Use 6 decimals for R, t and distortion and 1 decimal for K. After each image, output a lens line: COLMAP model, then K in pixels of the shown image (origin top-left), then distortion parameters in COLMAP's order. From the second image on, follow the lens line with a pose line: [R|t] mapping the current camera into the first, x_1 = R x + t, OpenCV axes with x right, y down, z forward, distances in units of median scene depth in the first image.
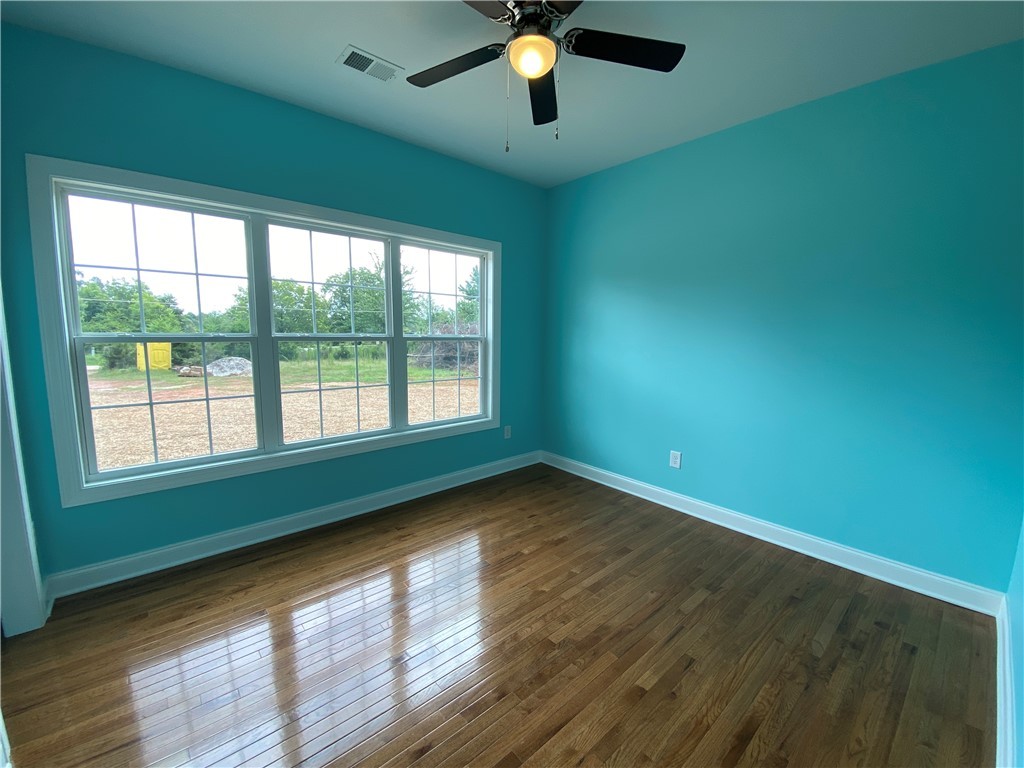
lens RADIAL K [[417.2, 0, 508.0], [0, 417.2, 383.1], [0, 0, 1]] dist [0.029075, -0.022477]
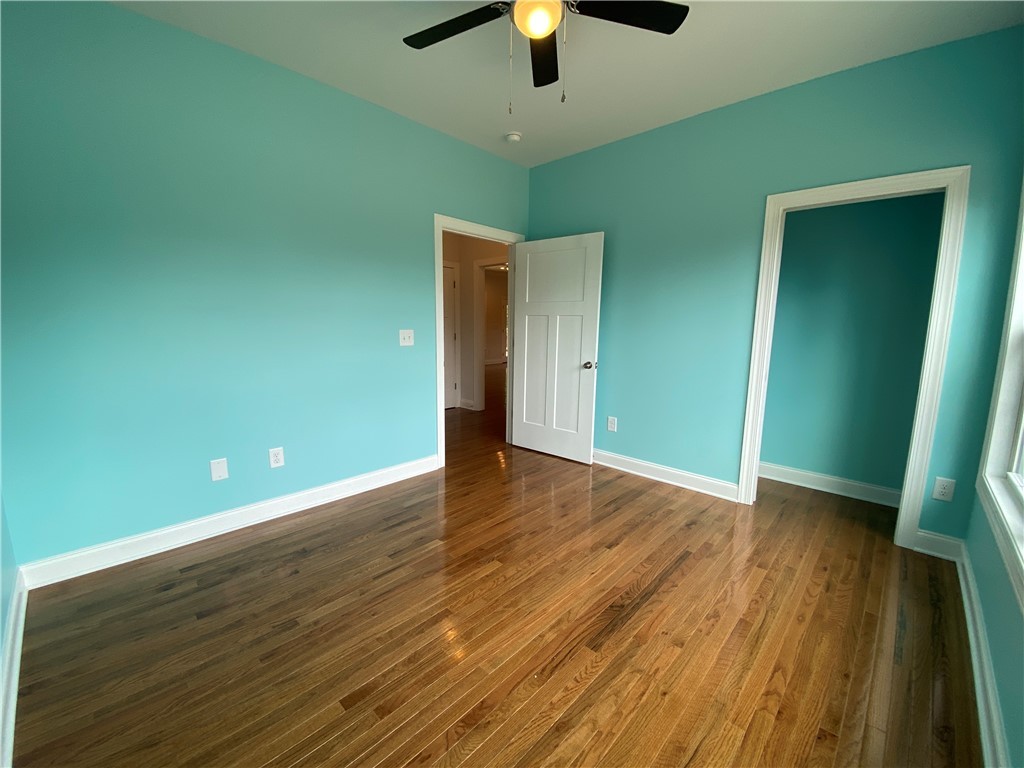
lens RADIAL K [[410.6, 0, 510.8], [0, 410.6, 386.9], [0, 0, 1]] dist [0.028757, -0.021778]
pose [[-0.994435, -0.008755, -0.104985, 0.185242], [-0.037324, 0.961180, 0.273385, -0.173746], [0.098516, 0.275782, -0.956158, 1.849992]]
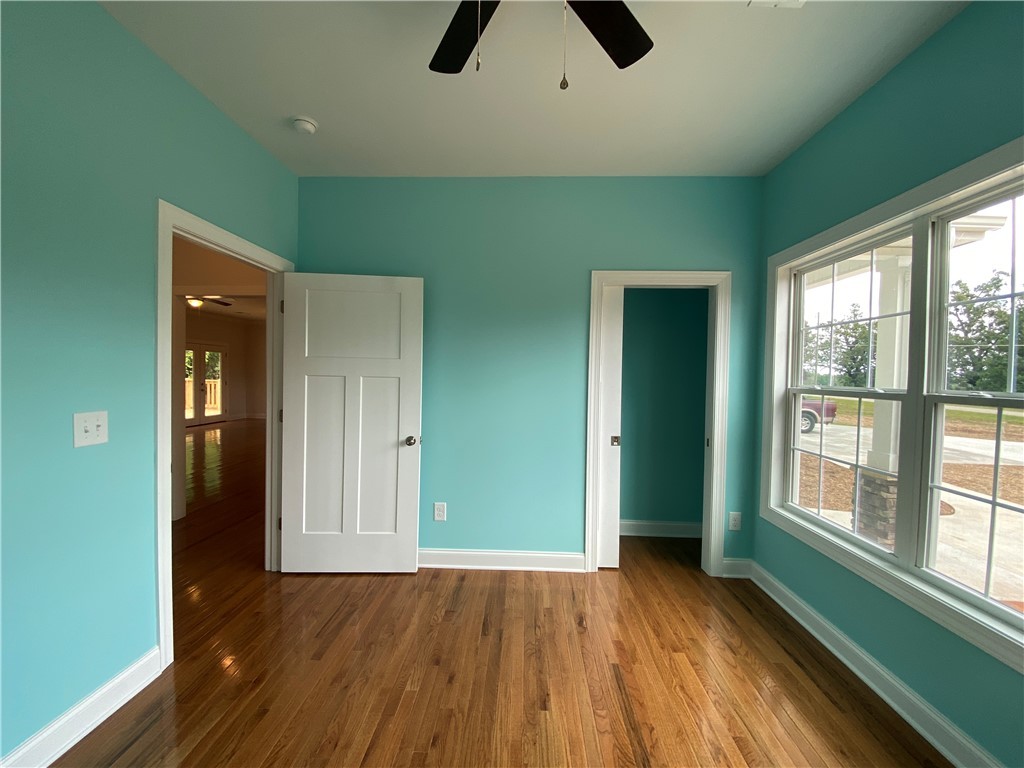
lens RADIAL K [[417.2, 0, 508.0], [0, 417.2, 383.1], [0, 0, 1]] dist [0.029075, -0.022477]
pose [[-0.682535, -0.007593, -0.730814, 0.465384], [-0.116246, 0.988344, 0.098299, -0.157252], [0.721549, 0.152047, -0.675462, 1.309223]]
